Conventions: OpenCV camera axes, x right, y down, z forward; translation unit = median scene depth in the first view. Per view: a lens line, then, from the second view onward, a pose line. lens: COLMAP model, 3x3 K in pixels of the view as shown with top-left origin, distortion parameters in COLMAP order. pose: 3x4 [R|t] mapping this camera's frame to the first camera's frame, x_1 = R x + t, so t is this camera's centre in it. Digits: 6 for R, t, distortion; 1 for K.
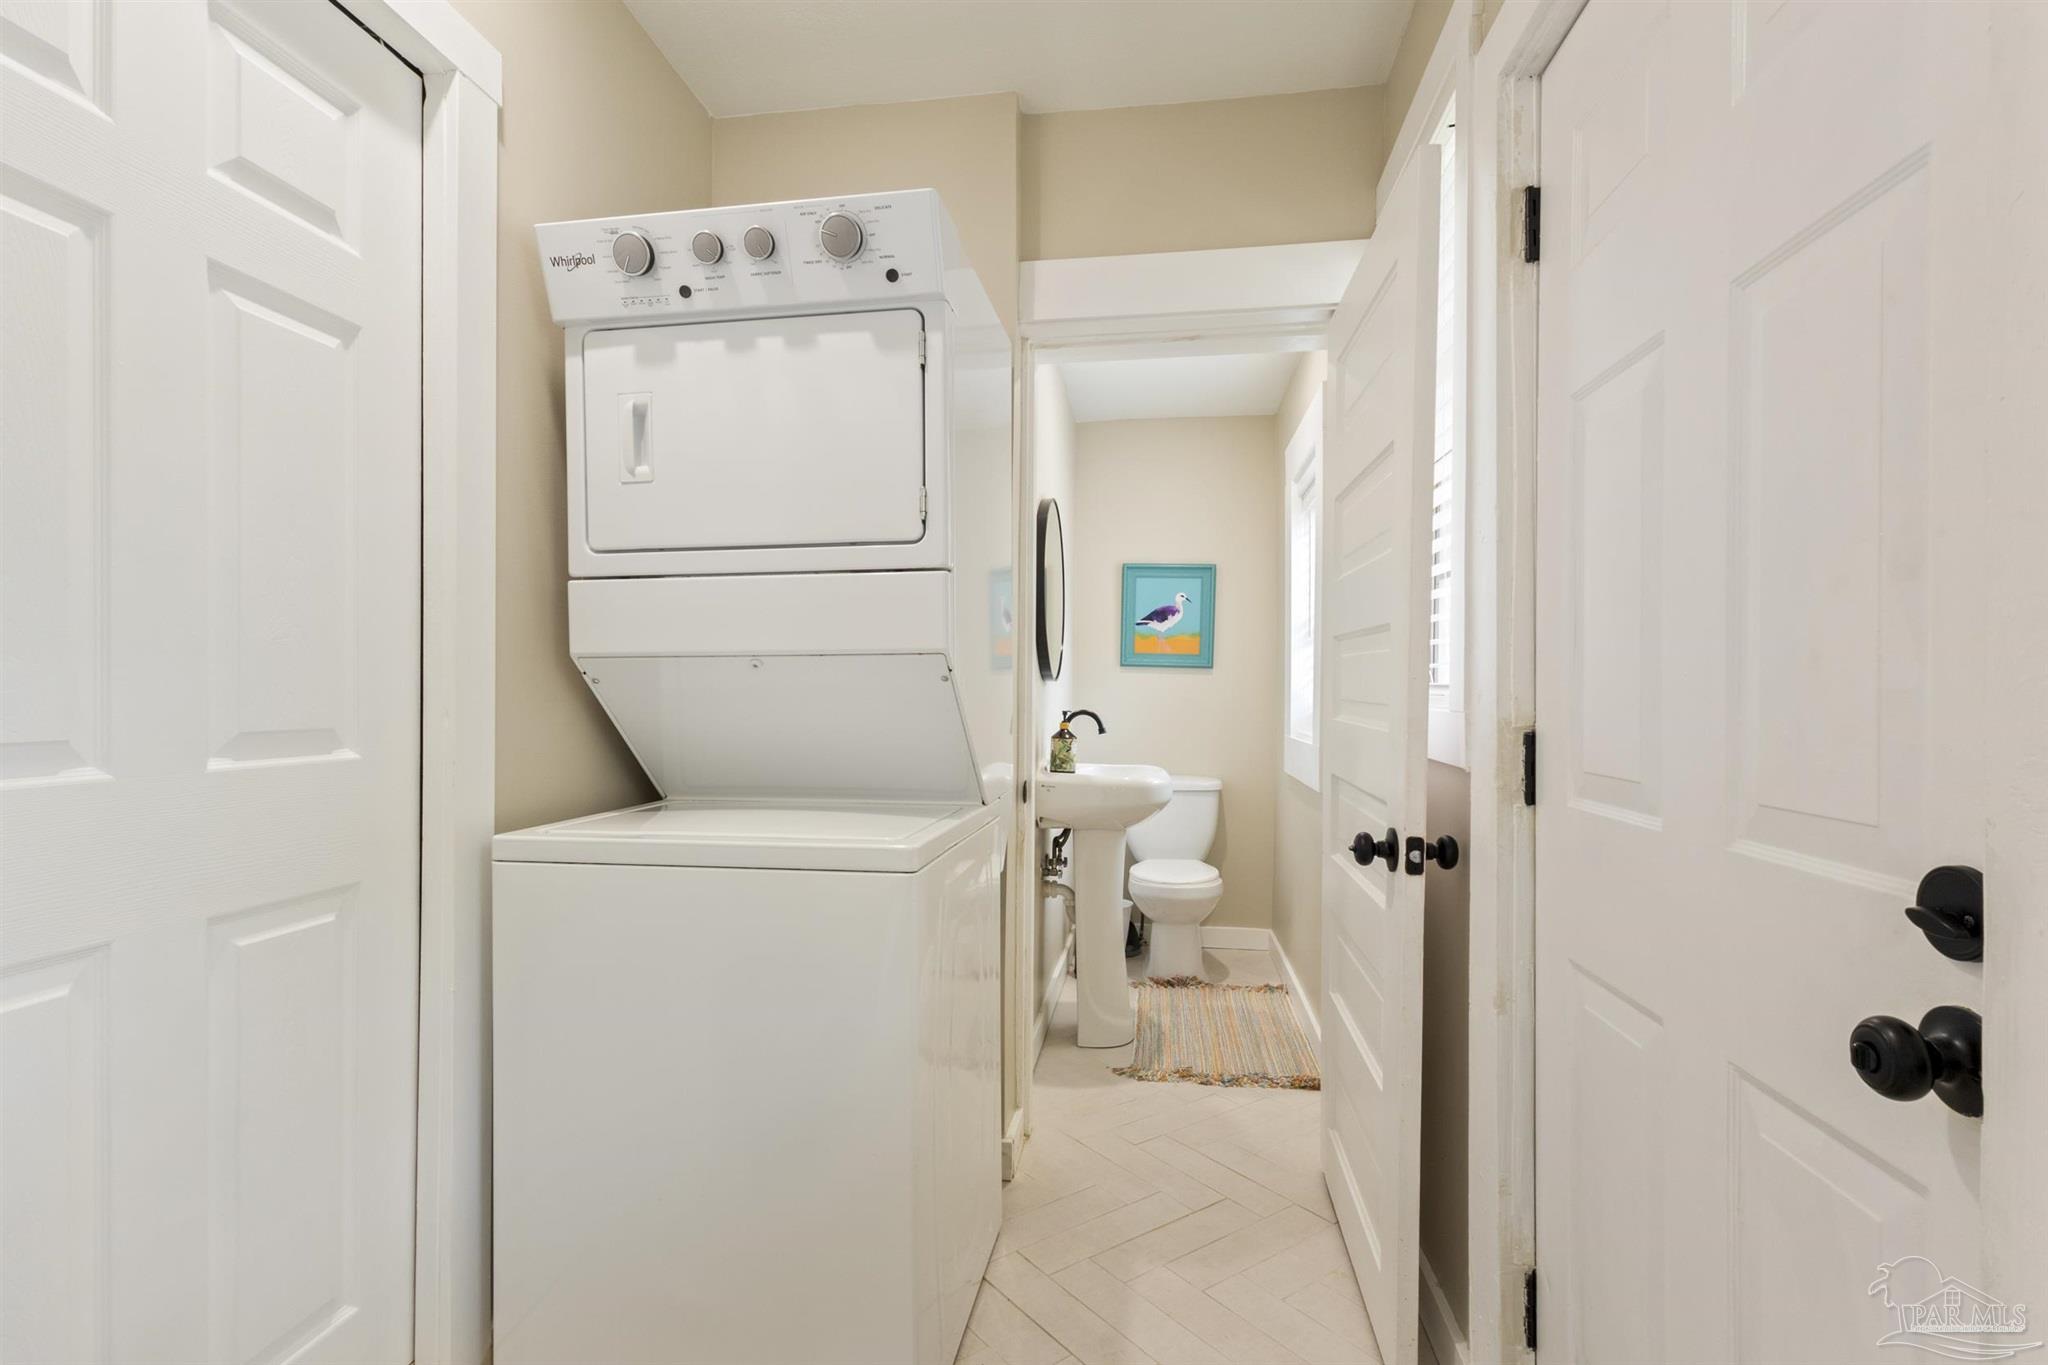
lens RADIAL K [[957.1, 0, 1019.8], [0, 957.1, 703.8], [0, 0, 1]] dist [-0.001231, -0.000121]
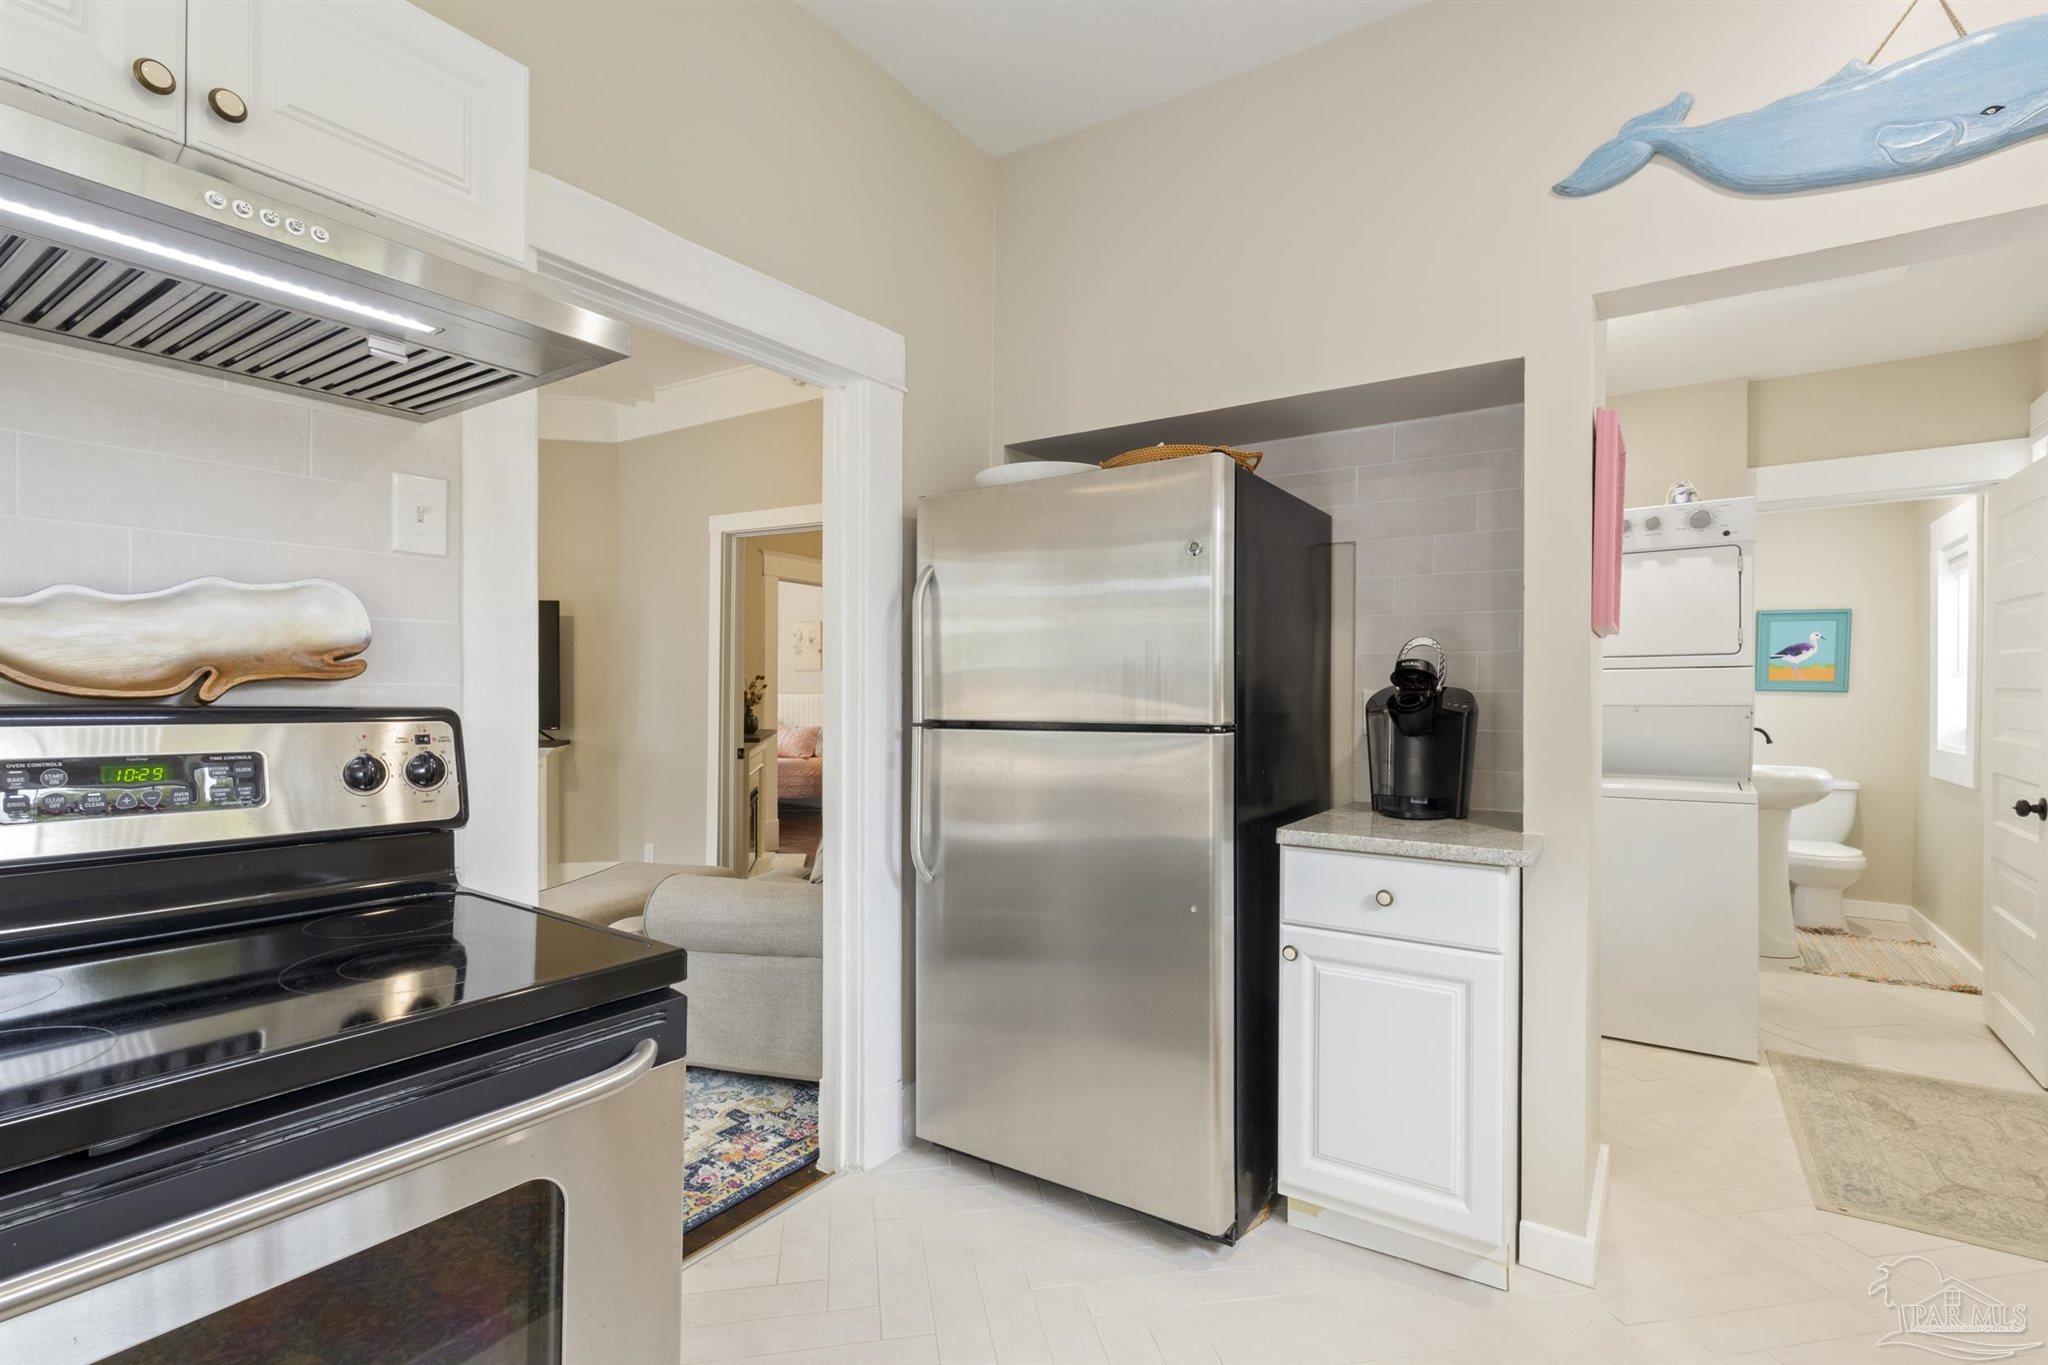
lens RADIAL K [[961.3, 0, 1024.8], [0, 961.3, 702.9], [0, 0, 1]] dist [0.013827, 0.000018]
pose [[0.903951, 0.000295, -0.427635, -0.264415], [-0.001228, 0.999997, -0.001905, -0.022864], [0.427633, 0.002247, 0.903949, -0.700724]]
